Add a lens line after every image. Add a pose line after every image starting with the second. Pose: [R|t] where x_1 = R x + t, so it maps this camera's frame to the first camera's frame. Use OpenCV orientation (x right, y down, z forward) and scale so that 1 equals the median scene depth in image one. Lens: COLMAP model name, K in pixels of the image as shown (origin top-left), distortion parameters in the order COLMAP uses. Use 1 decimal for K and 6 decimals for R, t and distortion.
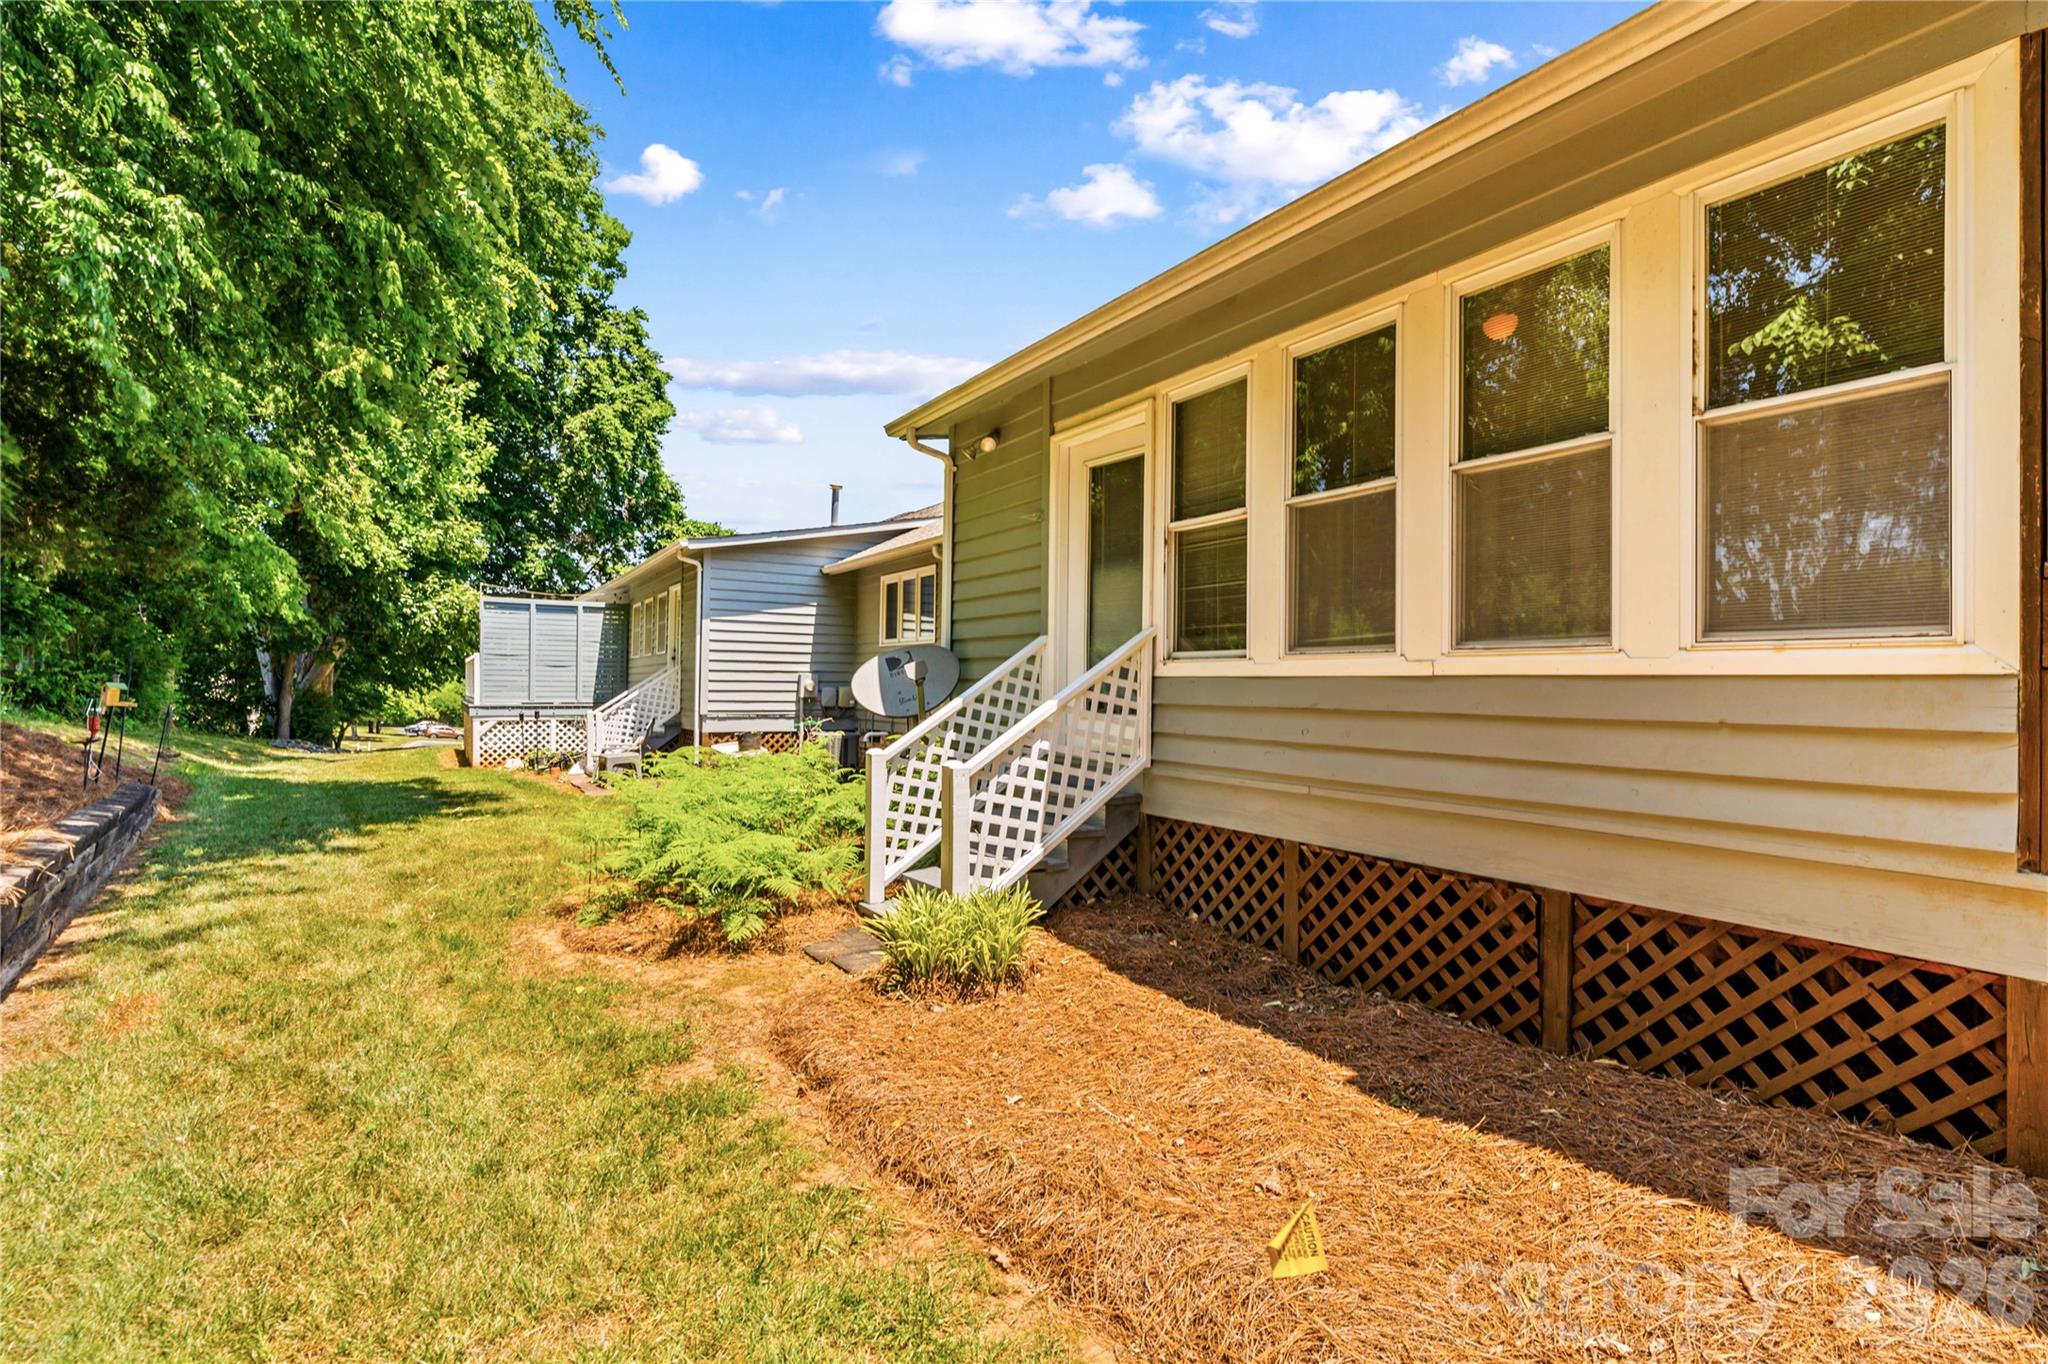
lens RADIAL K [[947.1, 0, 1068.8], [0, 947.1, 681.1], [0, 0, 1]] dist [-0.015448, 0.004216]
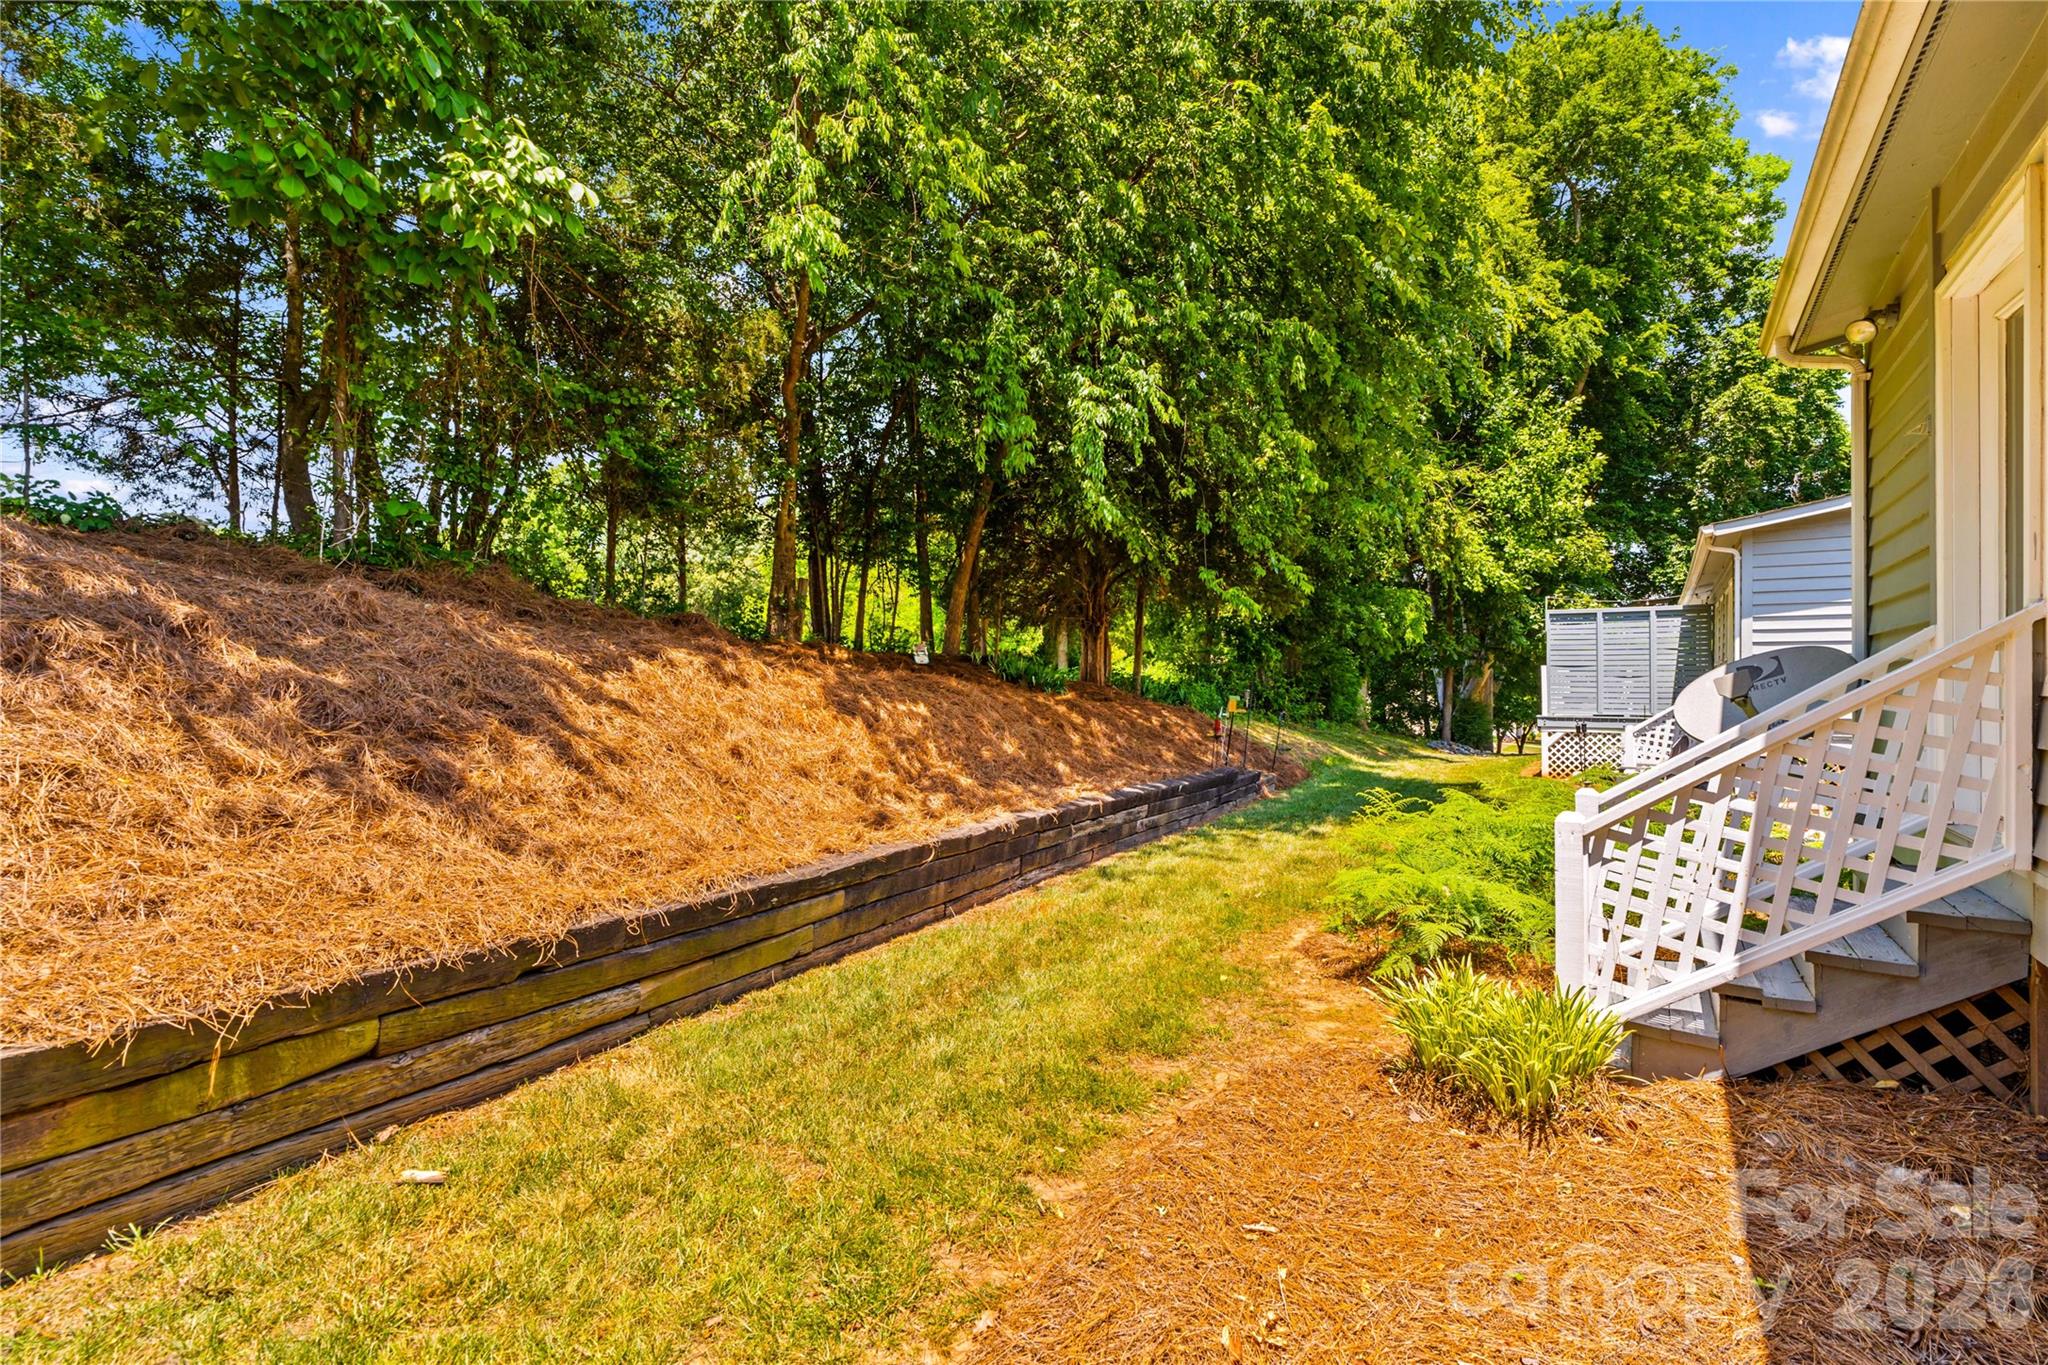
lens RADIAL K [[947.1, 0, 1025.1], [0, 947.1, 683.4], [0, 0, 1]] dist [-0.015448, 0.004216]
pose [[0.378312, -0.010285, -0.925621, 0.107544], [0.004671, 0.999947, -0.009202, -0.003424], [0.925666, -0.000842, 0.378340, 0.087302]]
